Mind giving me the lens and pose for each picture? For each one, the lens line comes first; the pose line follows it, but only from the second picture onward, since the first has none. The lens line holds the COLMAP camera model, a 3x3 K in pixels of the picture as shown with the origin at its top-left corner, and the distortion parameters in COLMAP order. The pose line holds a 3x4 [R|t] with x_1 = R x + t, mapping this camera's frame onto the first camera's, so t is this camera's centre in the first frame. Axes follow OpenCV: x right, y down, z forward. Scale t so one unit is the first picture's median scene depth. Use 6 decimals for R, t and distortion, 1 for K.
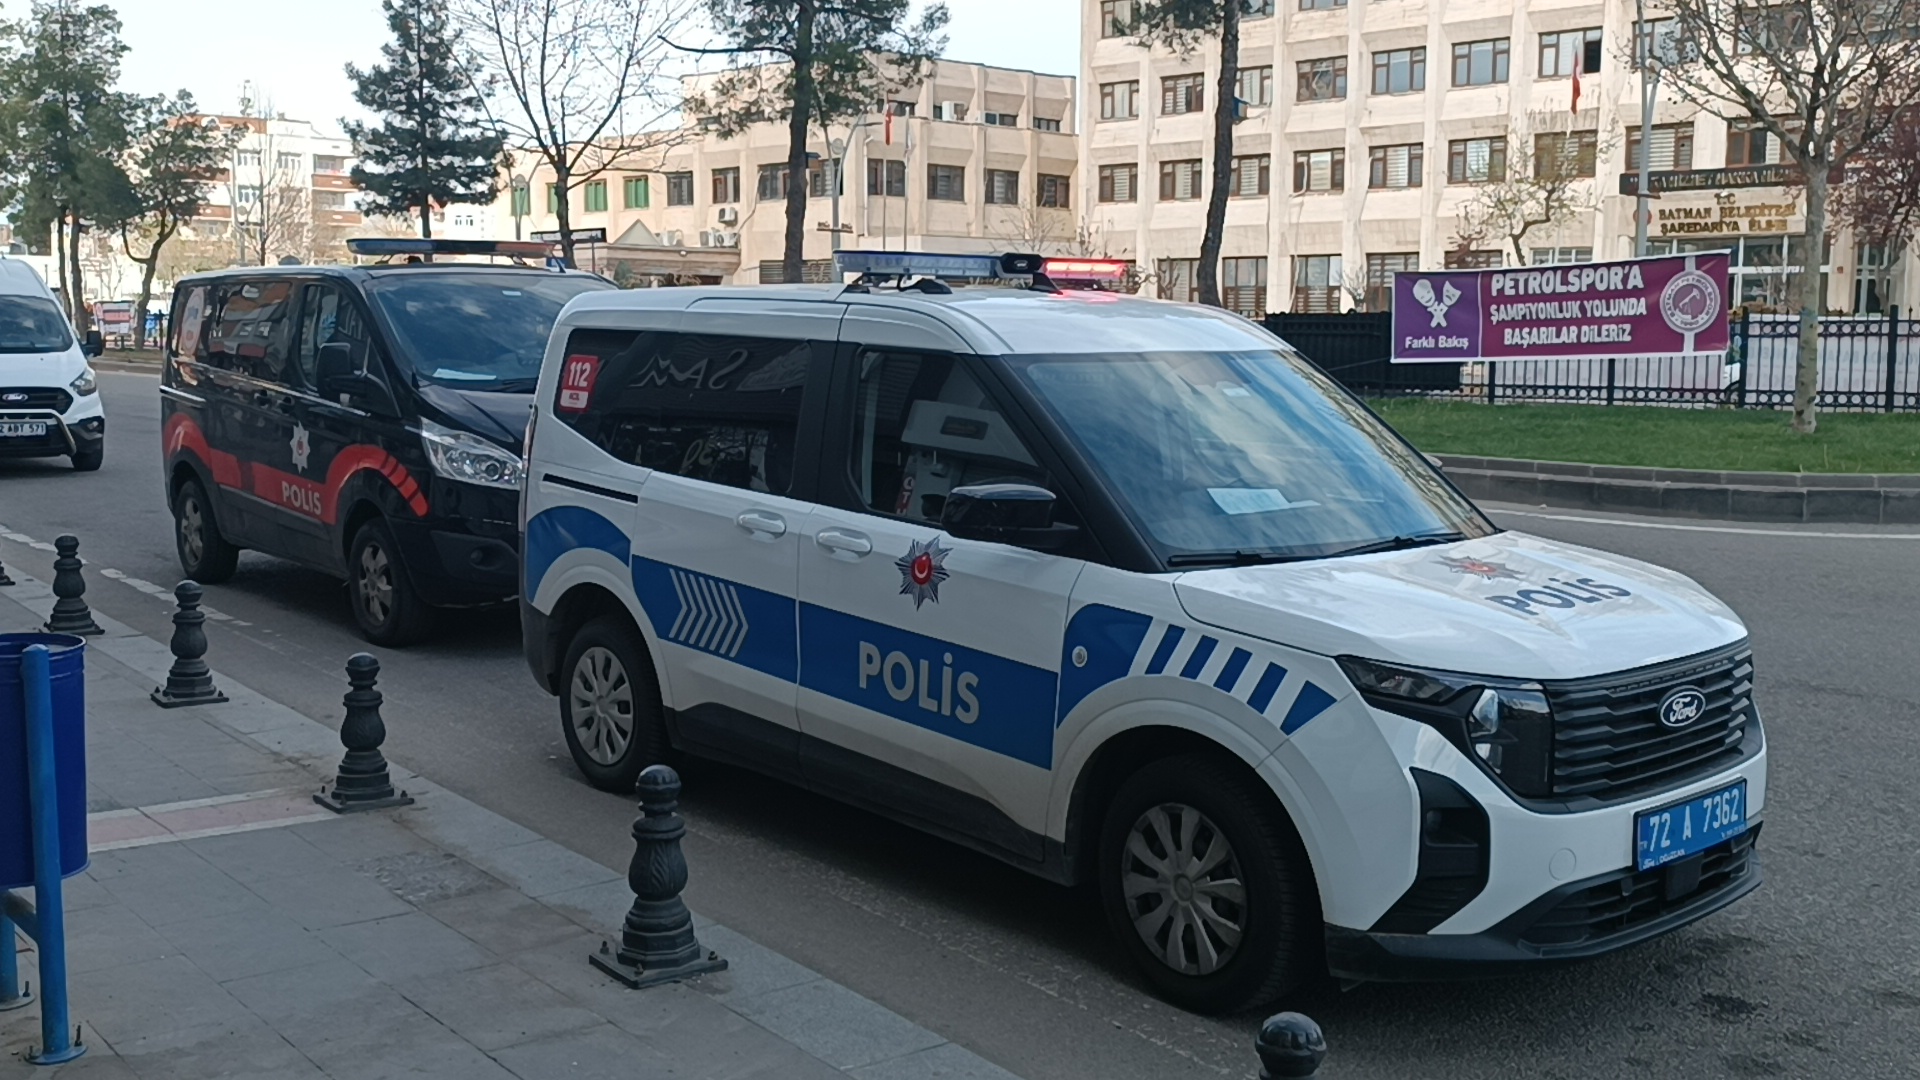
lens RADIAL K [[1854.9, 0, 963.9], [0, 1854.9, 538.3], [0, 0, 1]] dist [0.050402, 0.000000]
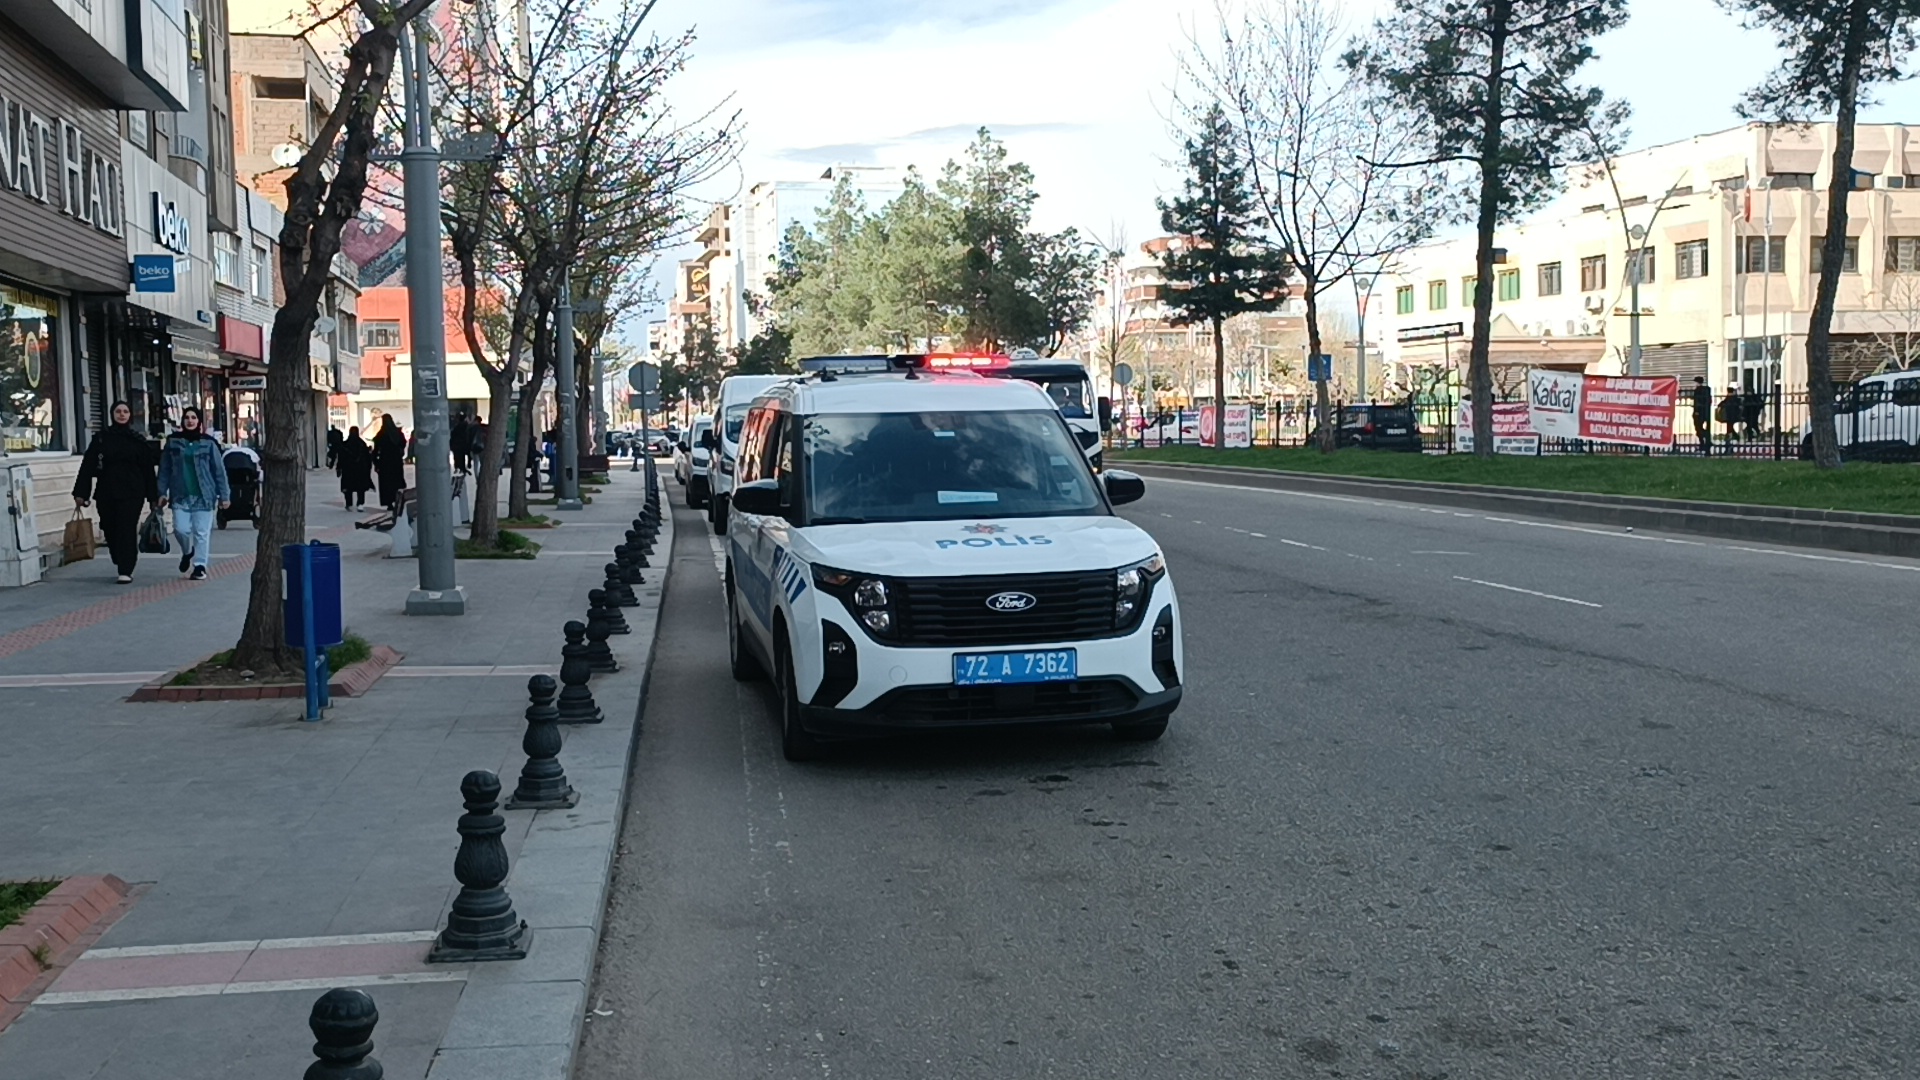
lens RADIAL K [[1854.9, 0, 955.6], [0, 1854.9, 544.6], [0, 0, 1]] dist [0.050402, 0.000000]
pose [[0.871007, 0.011744, -0.491129, 0.192552], [-0.035058, 0.998651, -0.038295, 0.016976], [0.490017, 0.050573, 0.870244, -0.090466]]
